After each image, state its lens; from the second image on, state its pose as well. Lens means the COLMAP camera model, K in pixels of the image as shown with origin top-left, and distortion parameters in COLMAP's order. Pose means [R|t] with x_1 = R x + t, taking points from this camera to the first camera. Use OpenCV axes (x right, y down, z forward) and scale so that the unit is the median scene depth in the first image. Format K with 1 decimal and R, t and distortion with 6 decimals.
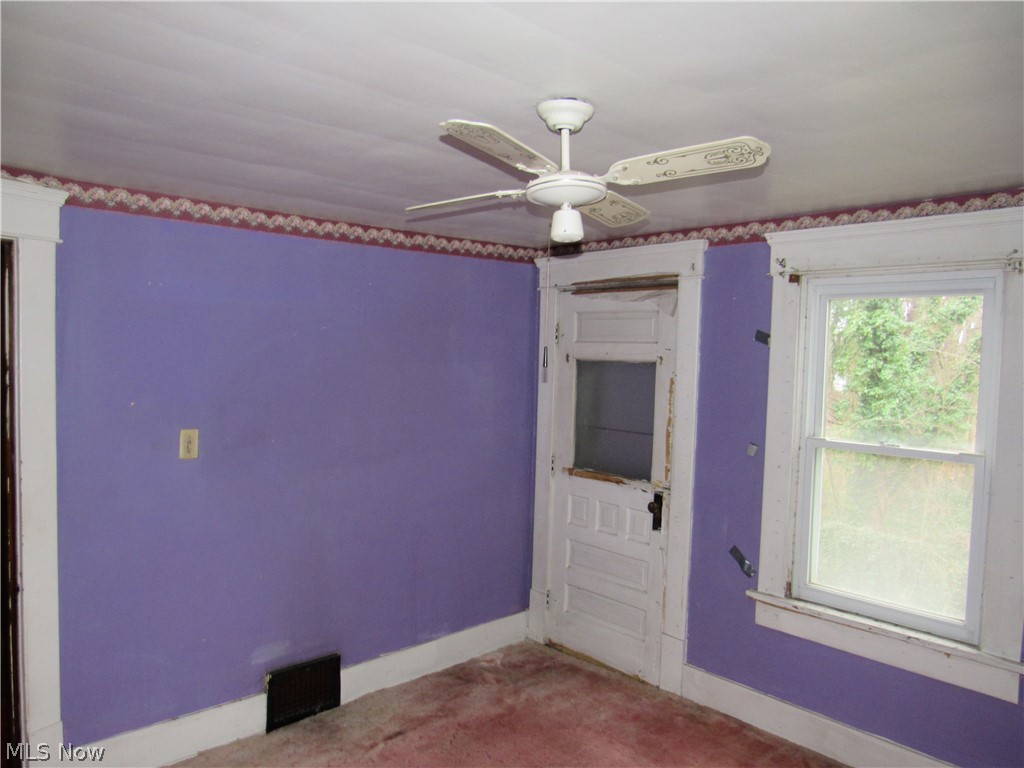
lens RADIAL K [[739.0, 0, 507.9], [0, 739.0, 386.7], [0, 0, 1]] dist [-0.021635, 0.010713]
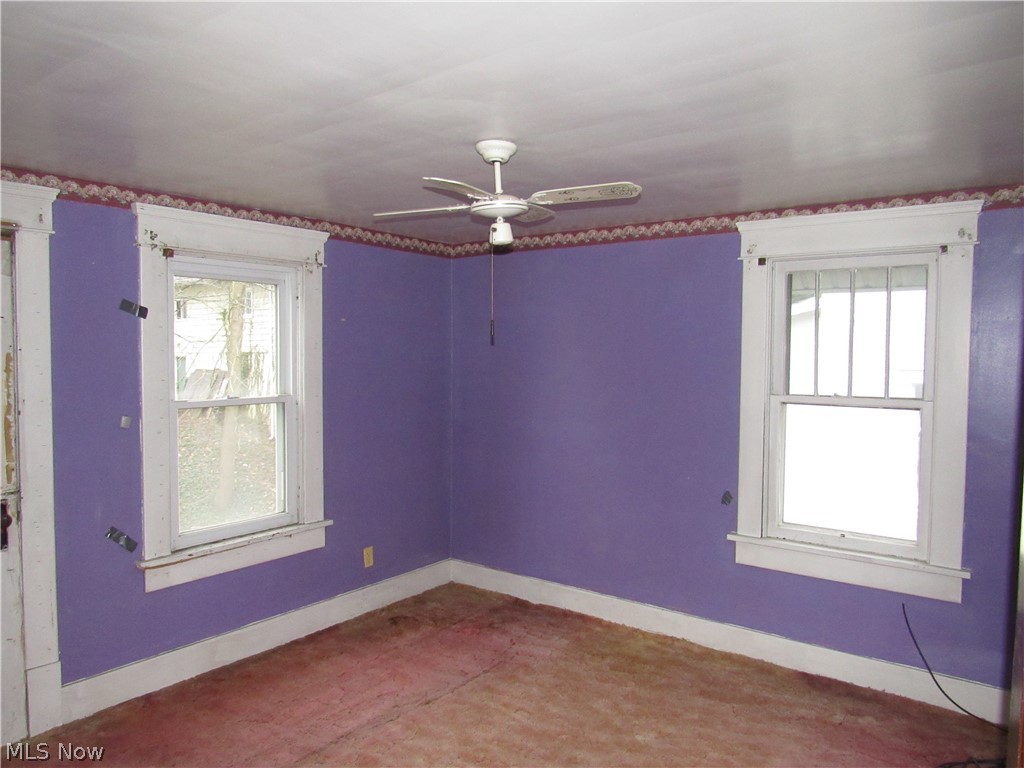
lens RADIAL K [[739.0, 0, 507.9], [0, 739.0, 386.7], [0, 0, 1]] dist [-0.021635, 0.010713]
pose [[-0.175318, -0.083626, 0.980954, -0.724710], [0.028794, 0.995524, 0.090014, -0.035410], [-0.984091, 0.044026, -0.172126, 0.686242]]
